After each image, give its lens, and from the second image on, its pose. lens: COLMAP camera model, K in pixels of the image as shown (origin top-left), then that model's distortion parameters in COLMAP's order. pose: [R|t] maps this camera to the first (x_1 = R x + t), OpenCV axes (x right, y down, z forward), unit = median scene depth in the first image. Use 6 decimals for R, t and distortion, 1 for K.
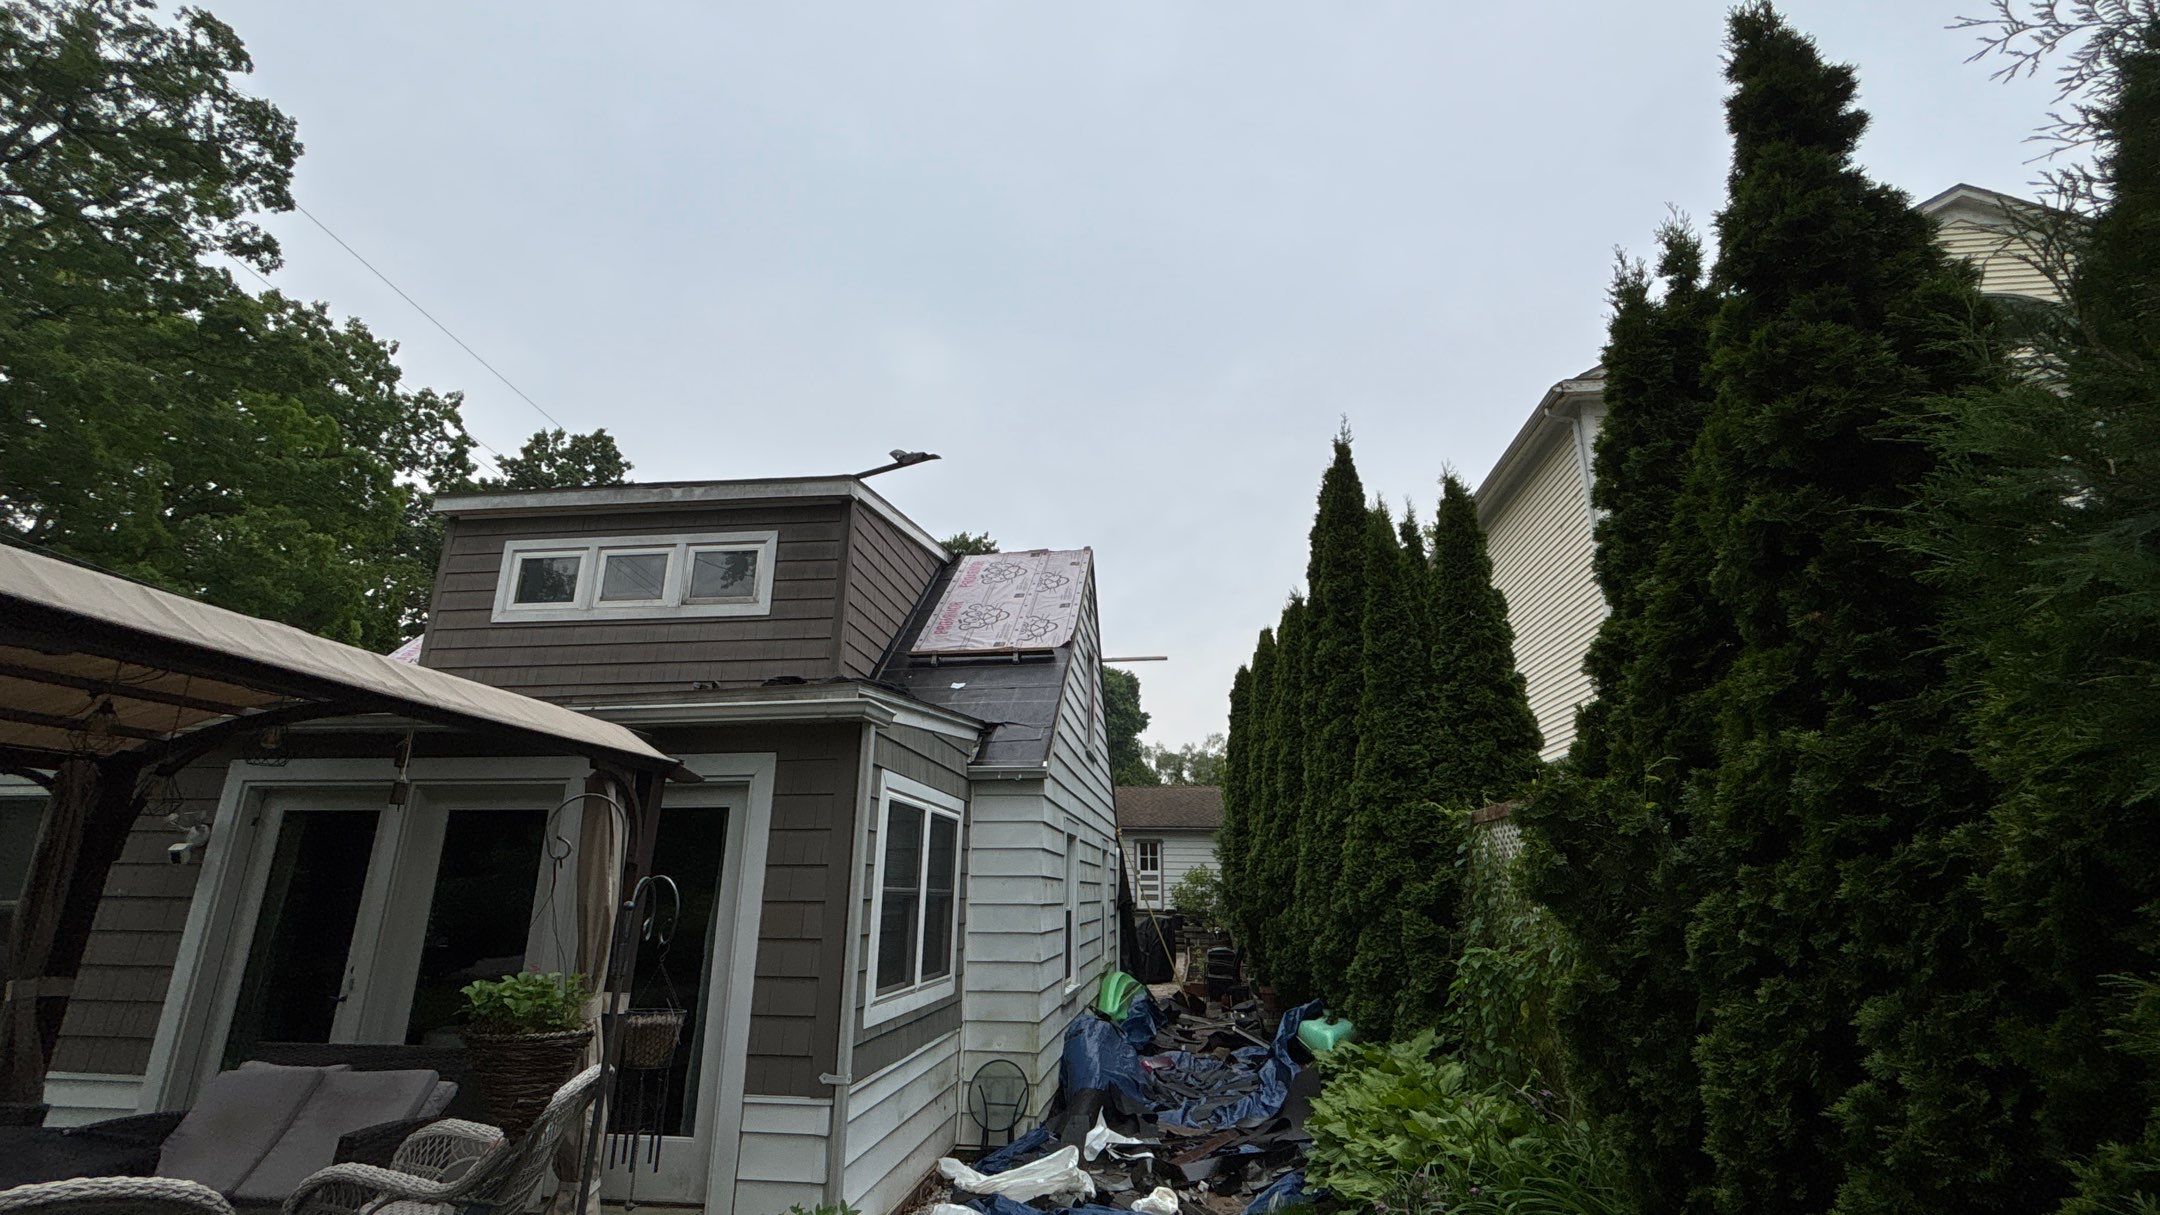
lens RADIAL K [[898.4, 0, 1086.0], [0, 898.4, 601.9], [0, 0, 1]] dist [0.016755, -0.006058]
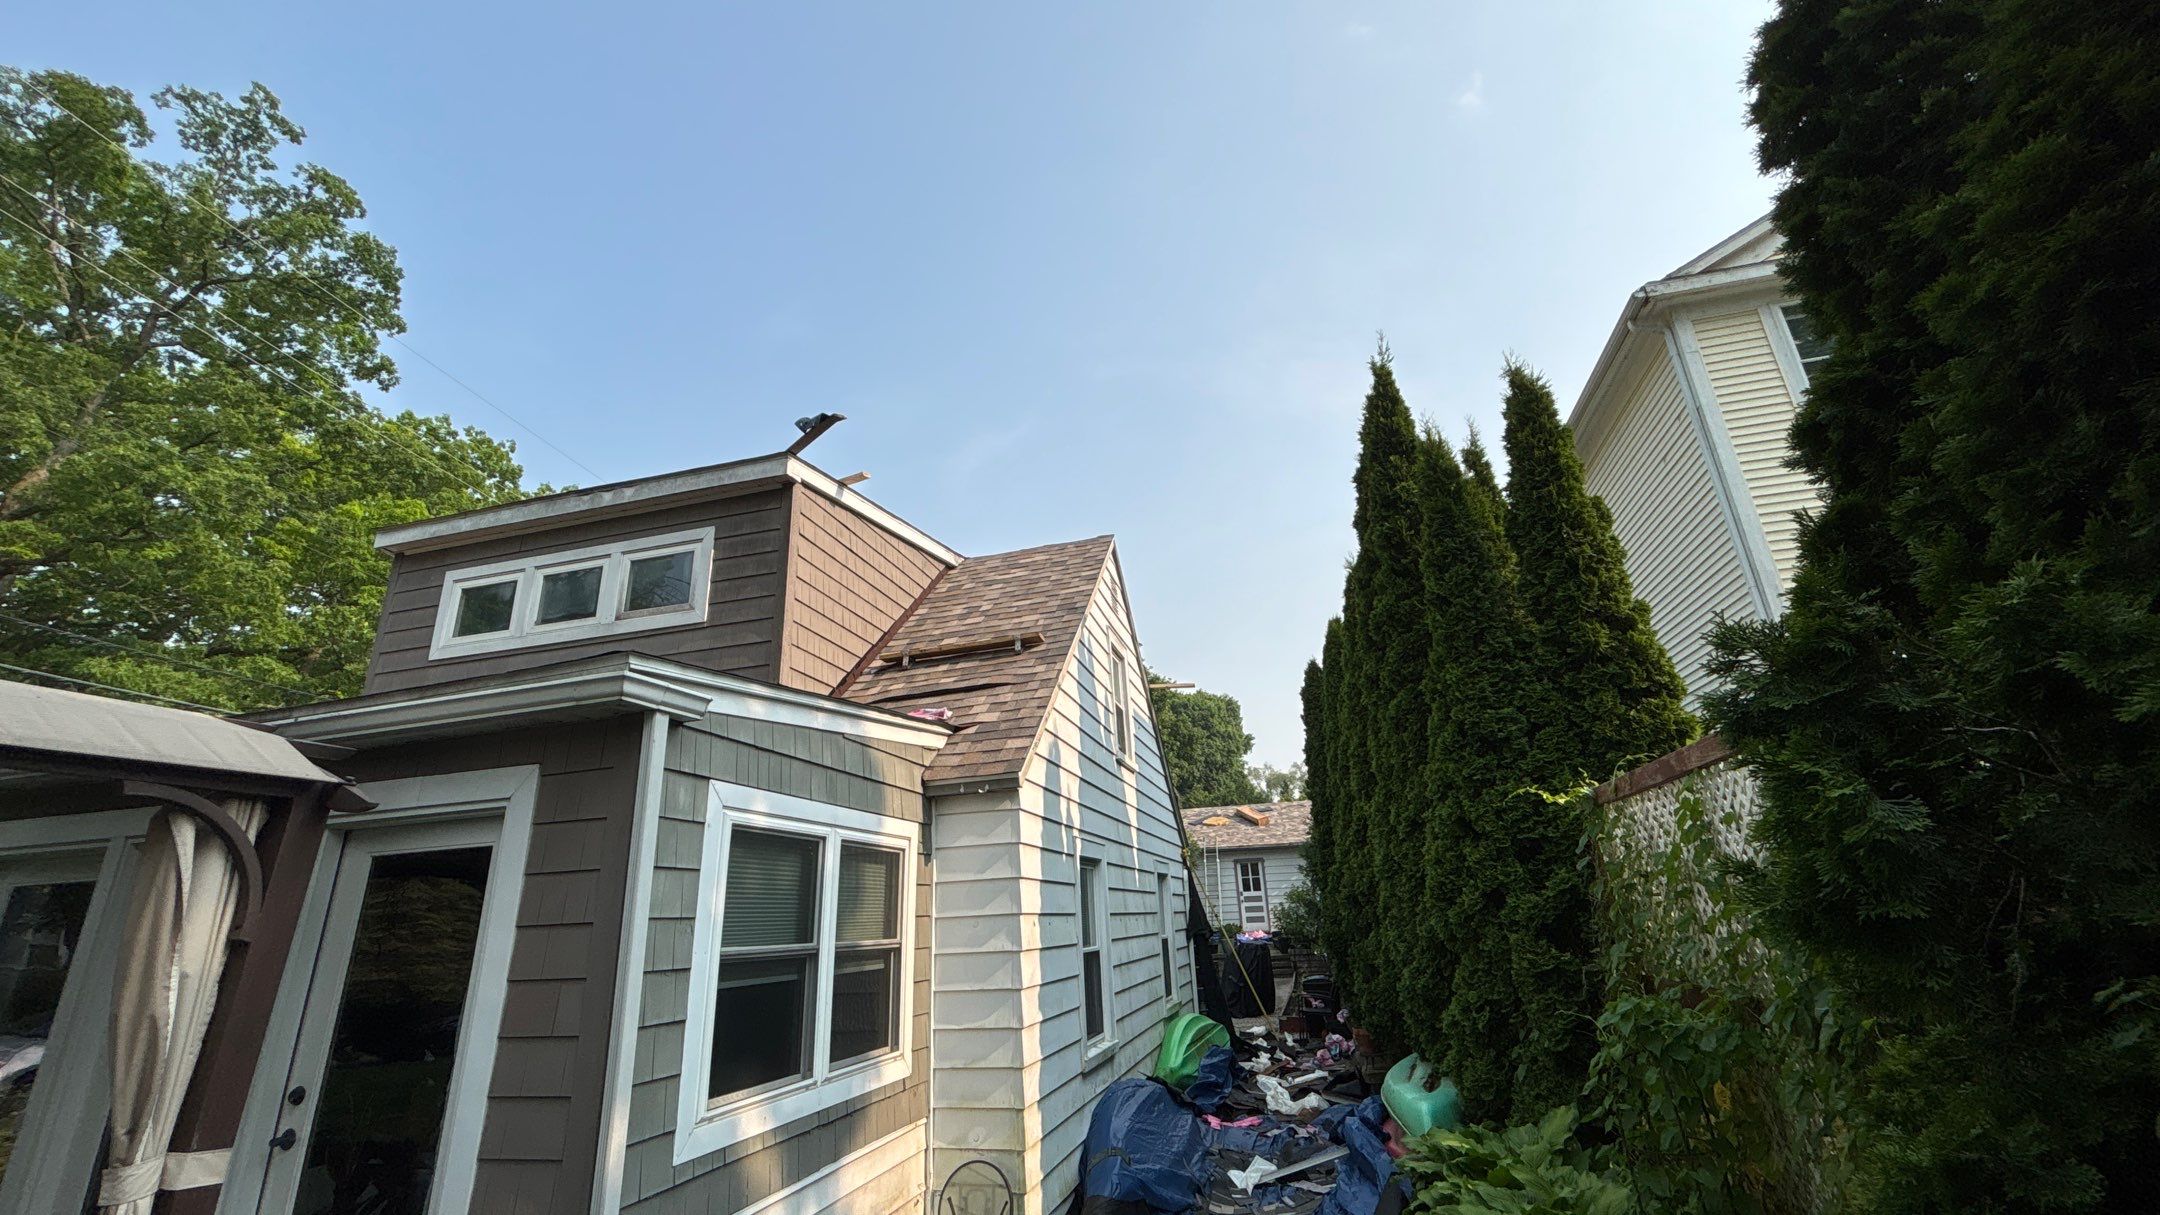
lens RADIAL K [[853.3, 0, 1085.3], [0, 853.3, 602.6], [0, 0, 1]] dist [-0.008061, 0.000220]
pose [[0.989072, -0.096219, -0.111708, 0.092971], [0.091375, 0.994673, -0.047711, 0.064029], [0.115704, 0.036982, 0.992595, 0.218977]]
